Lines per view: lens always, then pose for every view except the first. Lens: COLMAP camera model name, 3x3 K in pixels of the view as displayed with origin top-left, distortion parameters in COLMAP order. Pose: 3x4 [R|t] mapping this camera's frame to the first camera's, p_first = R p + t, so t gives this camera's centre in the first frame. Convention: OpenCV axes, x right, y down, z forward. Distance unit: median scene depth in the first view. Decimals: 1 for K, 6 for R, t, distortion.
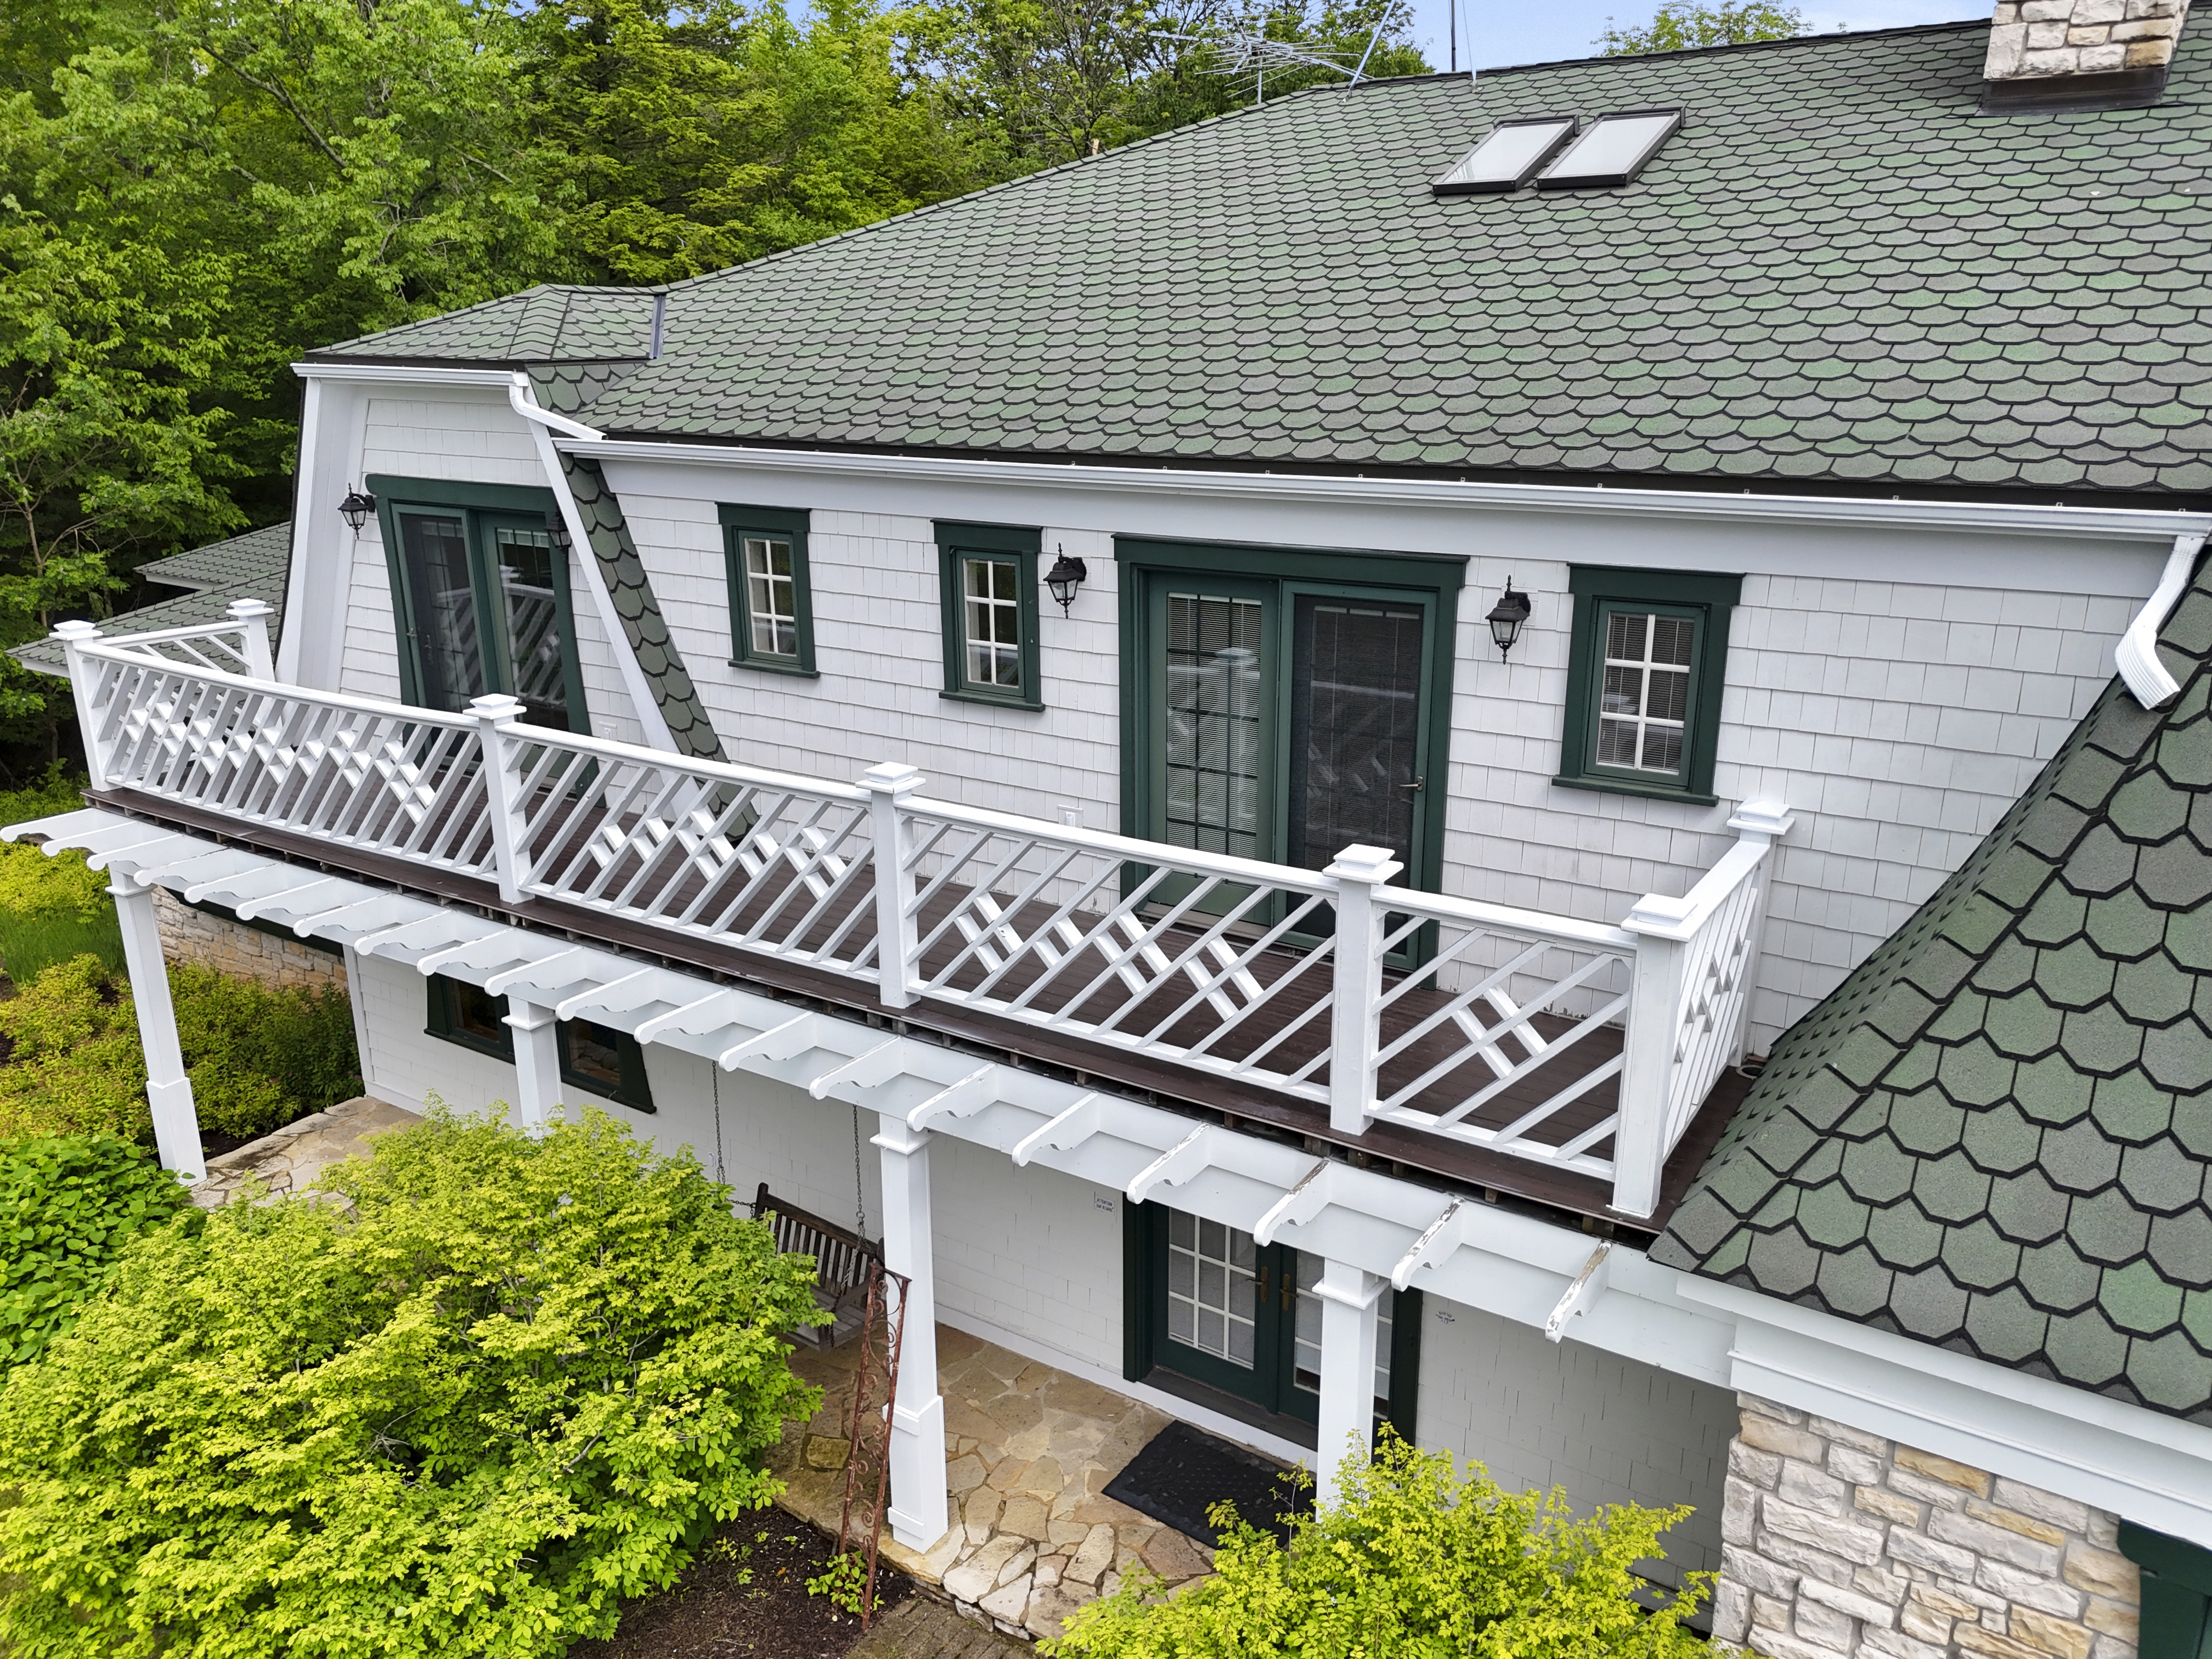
lens RADIAL K [[1637.6, 0, 1101.3], [0, 1637.6, 824.5], [0, 0, 1]] dist [0.075778, -0.066262]
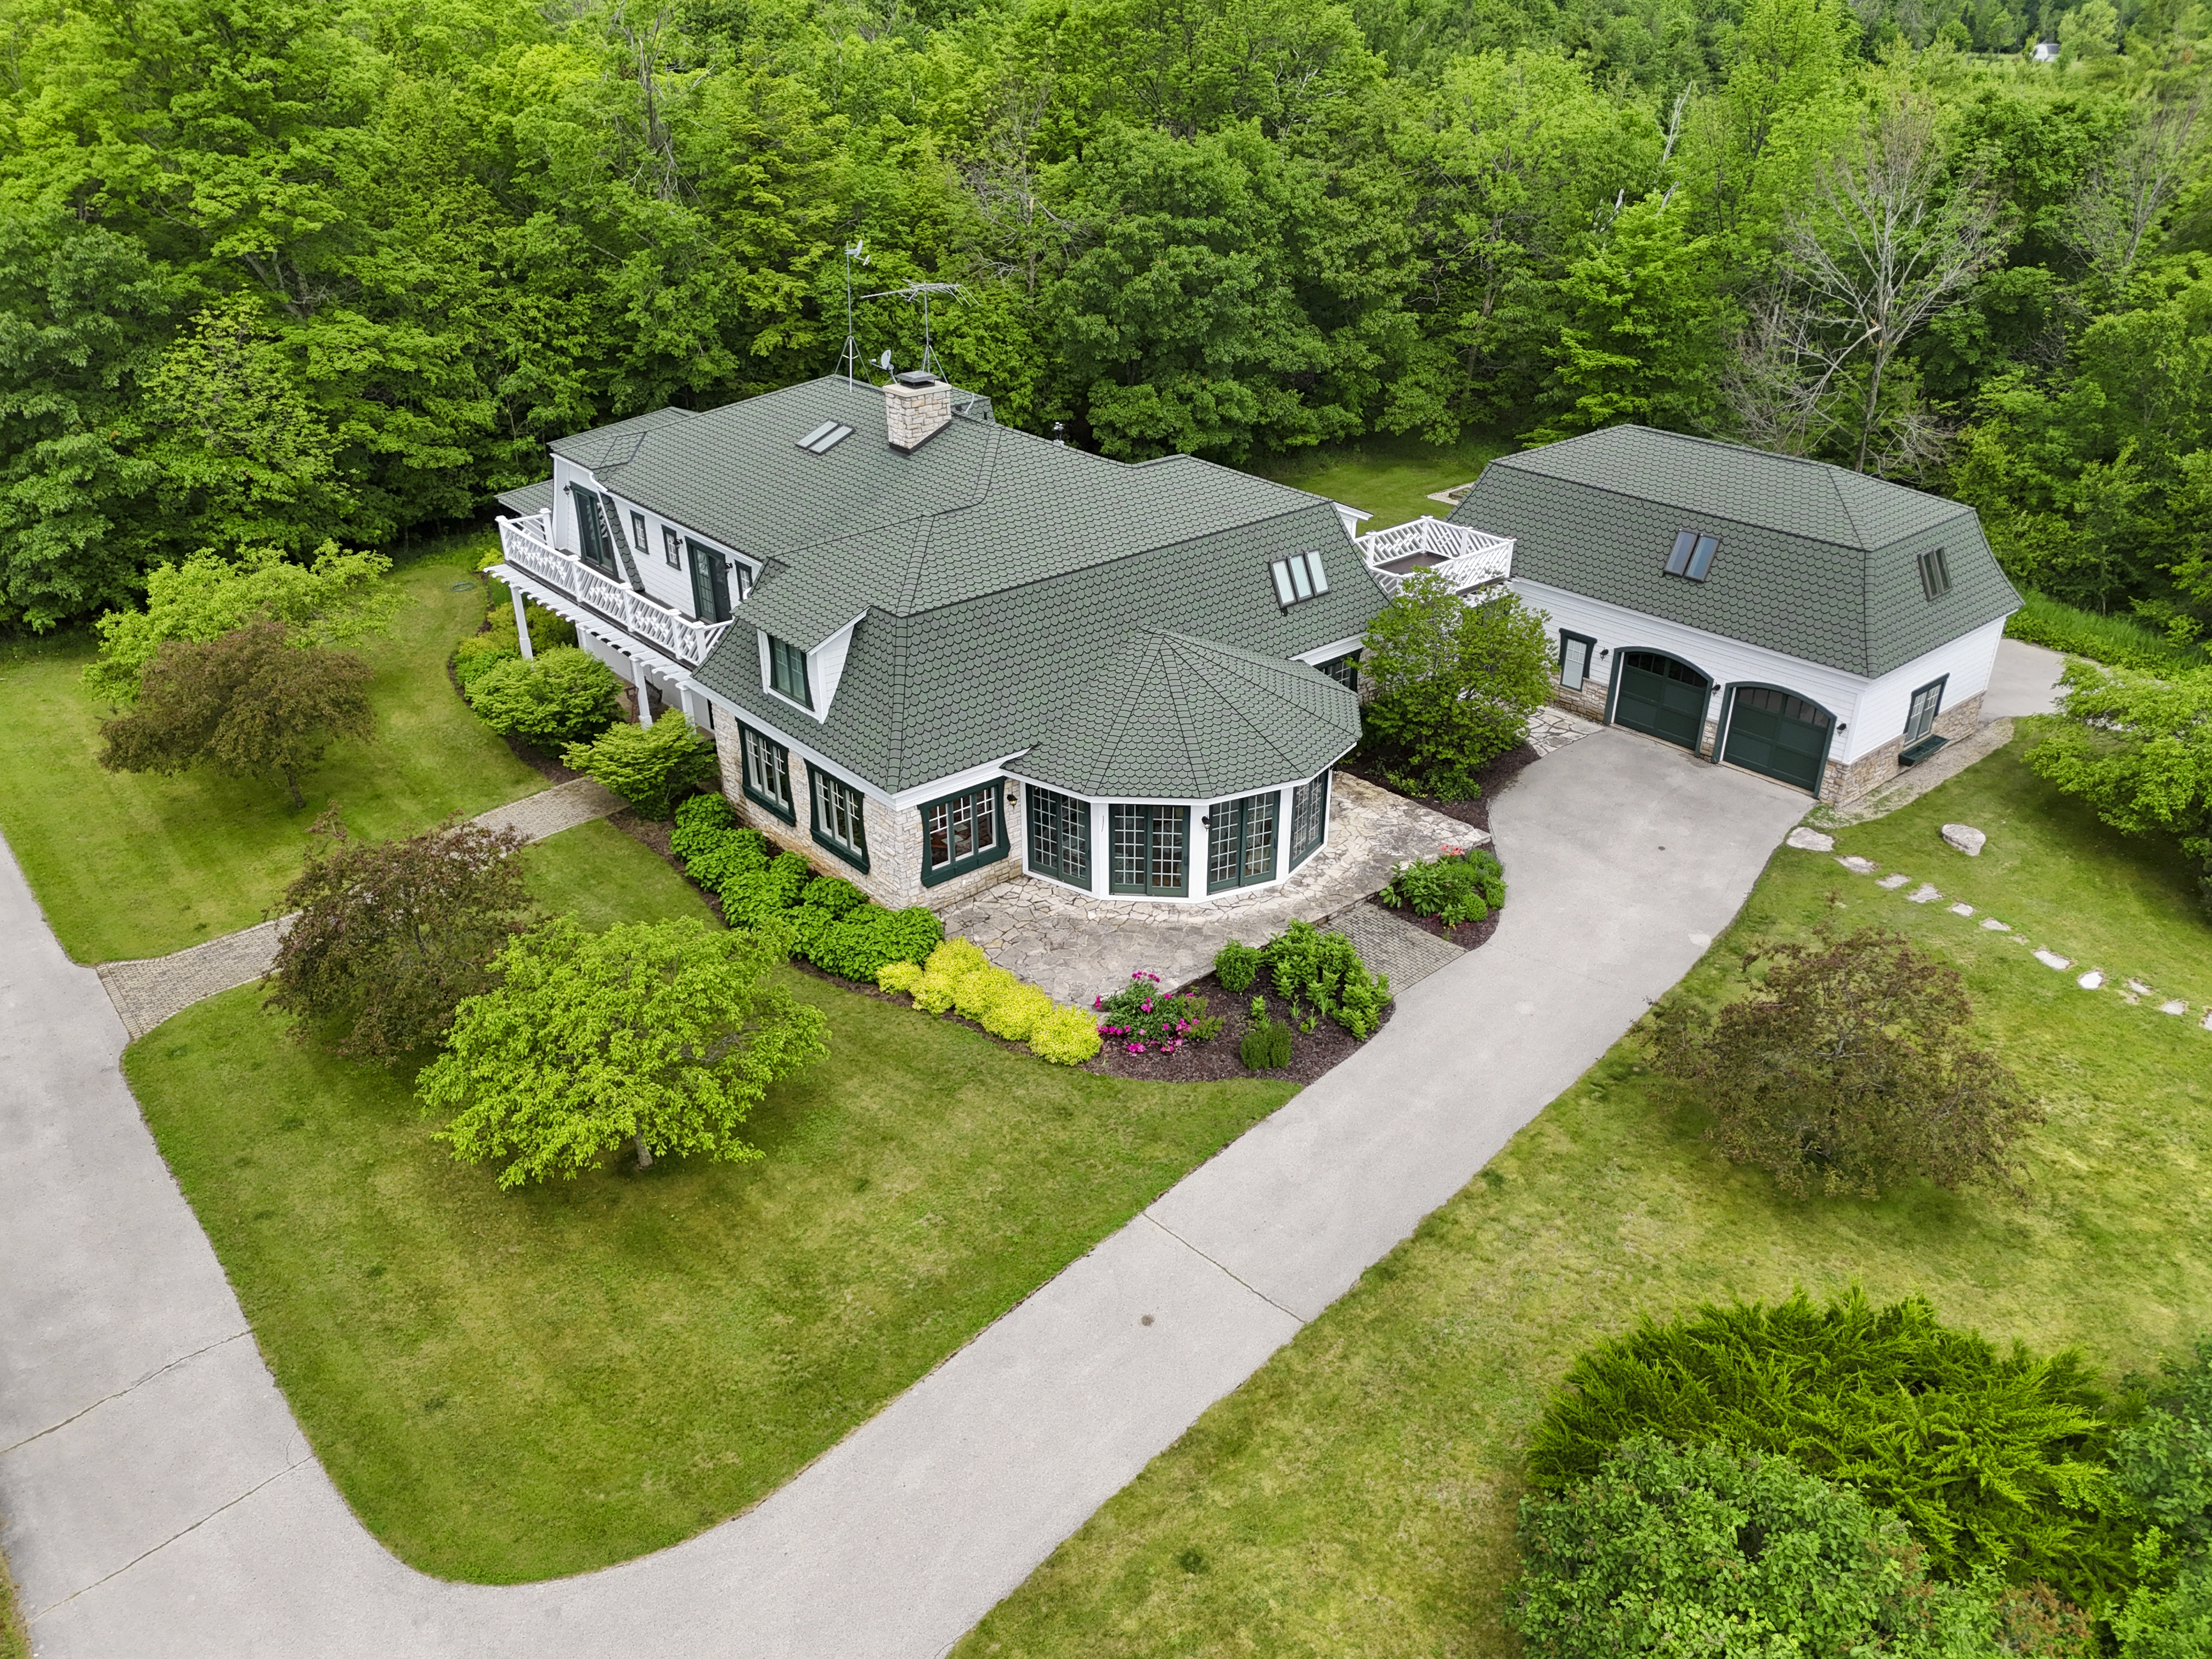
lens RADIAL K [[1637.6, 0, 1124.8], [0, 1637.6, 848.6], [0, 0, 1]] dist [0.075778, -0.066262]
pose [[0.962557, 0.132970, -0.236225, 2.126445], [-0.084193, 0.974977, 0.205744, -0.330158], [0.257672, -0.178152, 0.949667, -2.870939]]
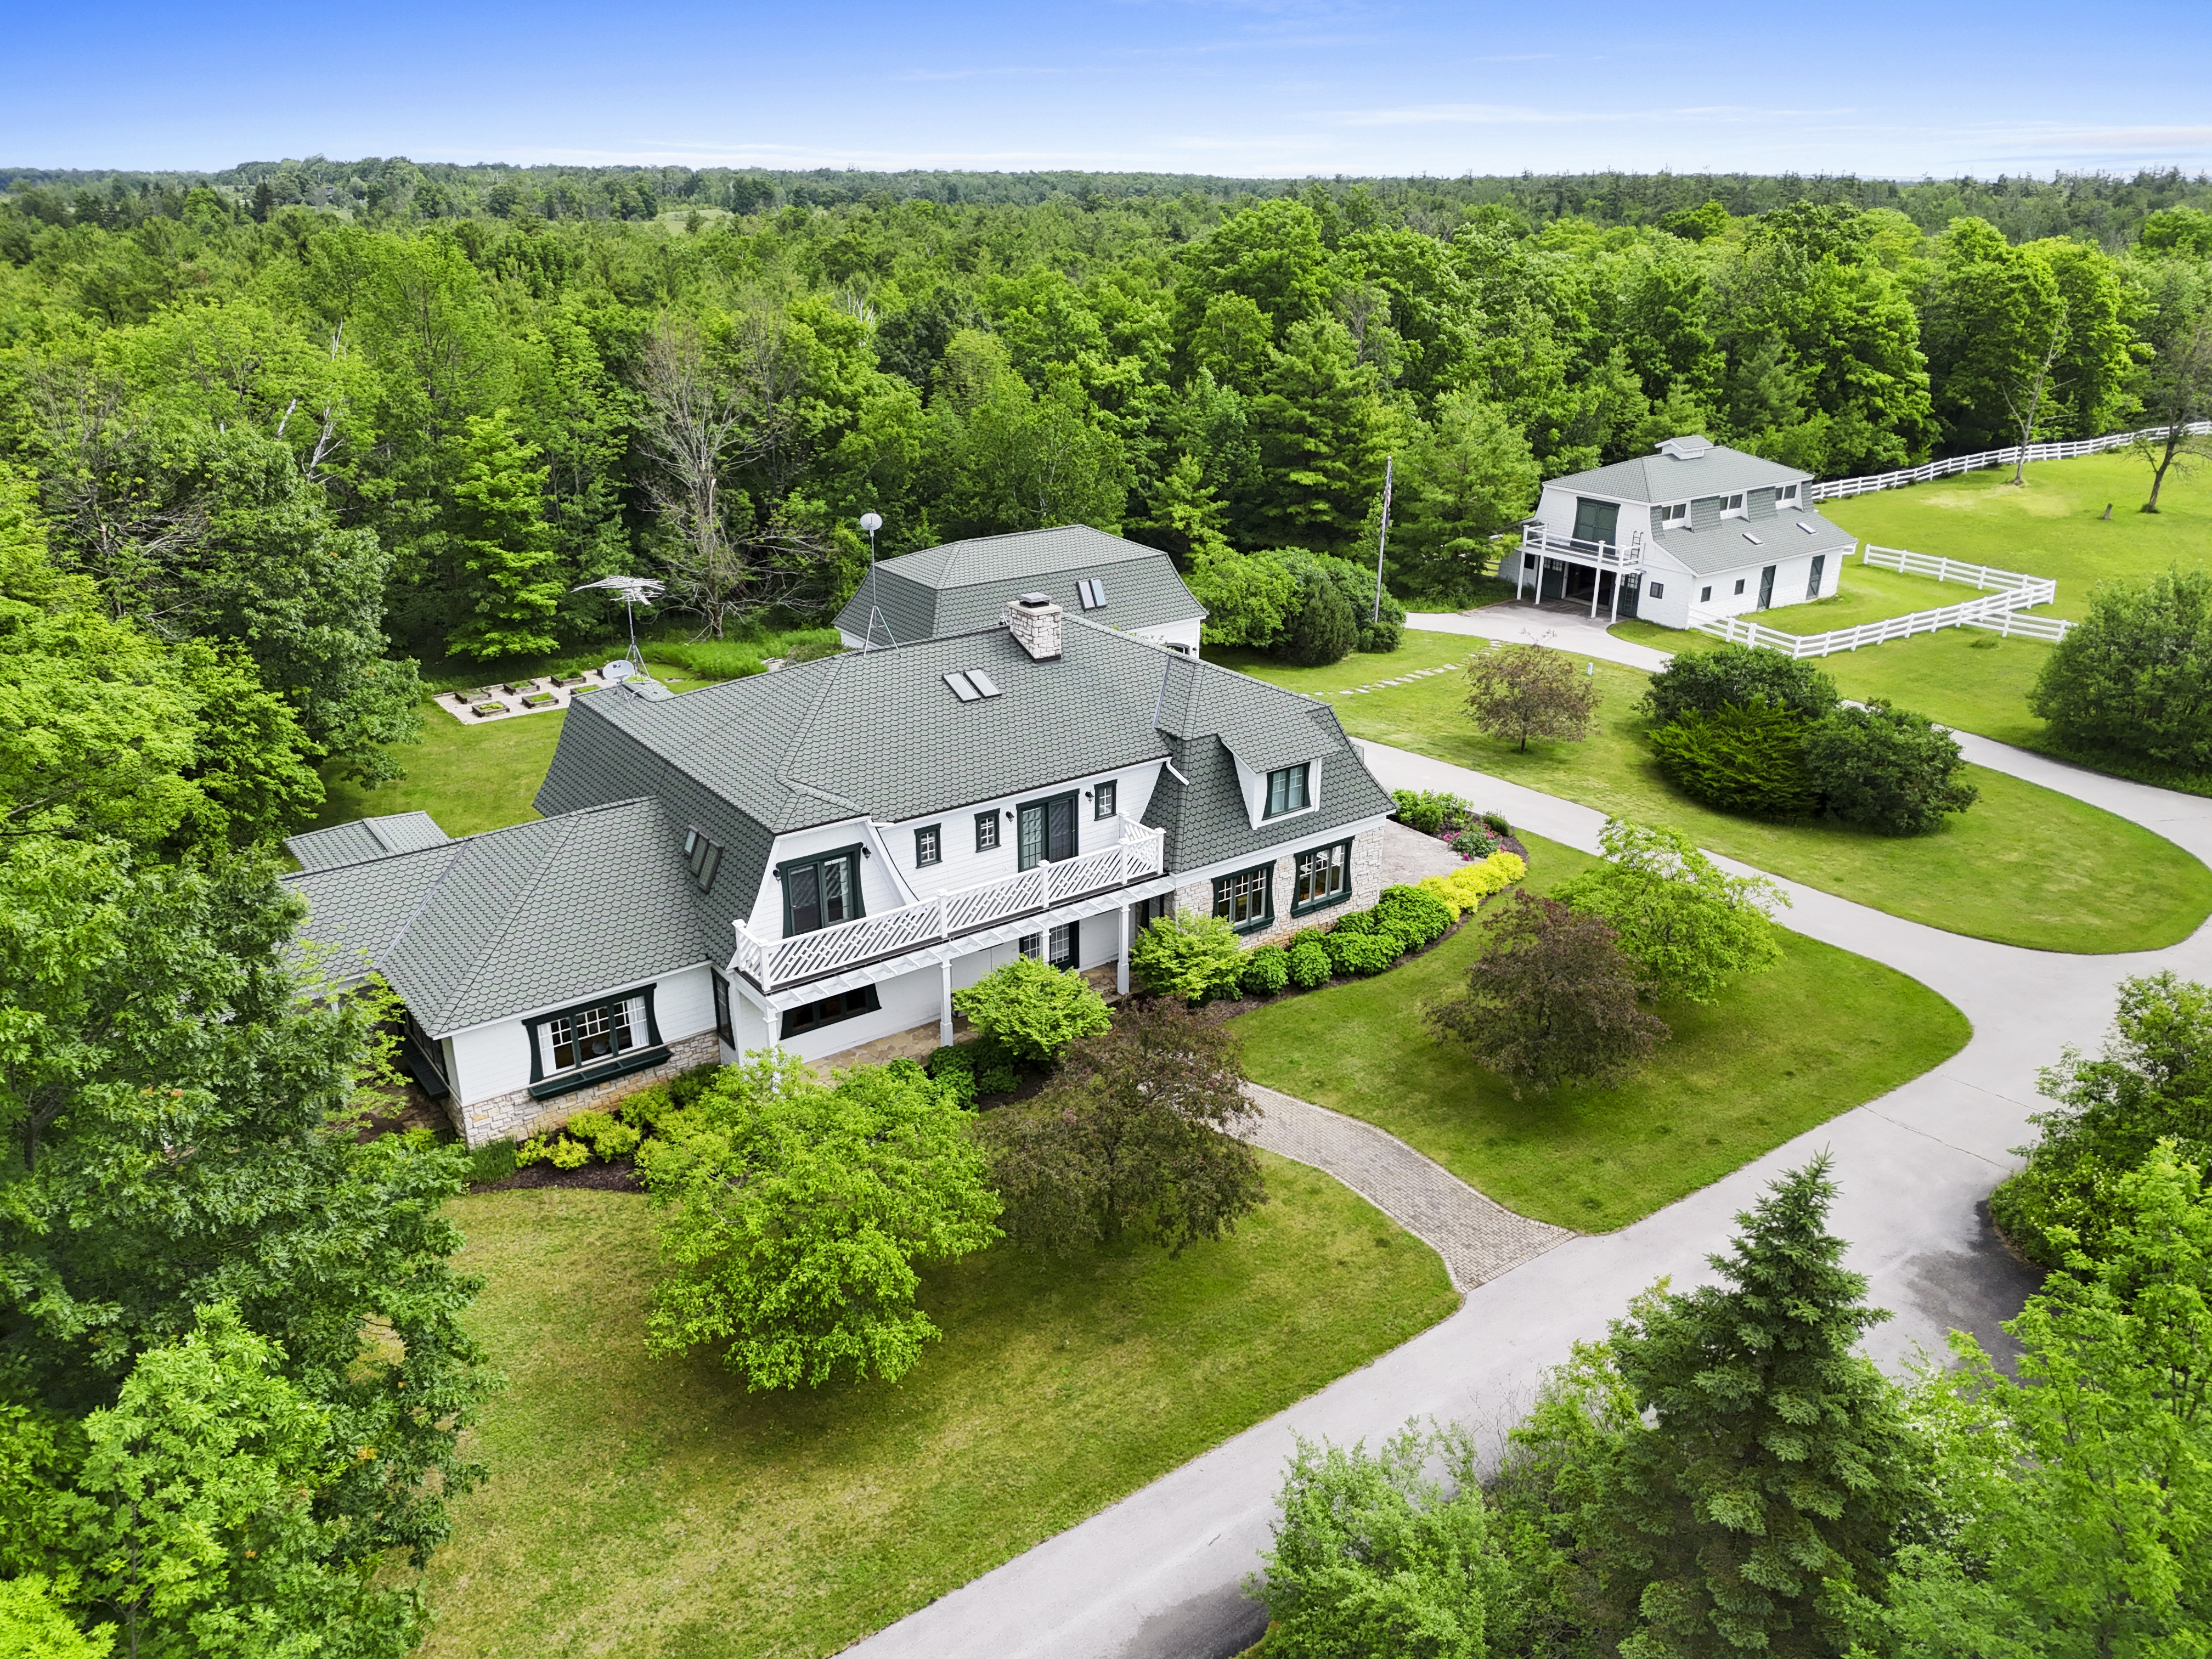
lens RADIAL K [[1637.6, 0, 1104.2], [0, 1637.6, 829.4], [0, 0, 1]] dist [0.075778, -0.066262]
pose [[0.336785, -0.344620, 0.876249, -3.555733], [0.257602, 0.928833, 0.266291, -1.135215], [-0.905658, 0.136041, 0.401592, -0.981339]]
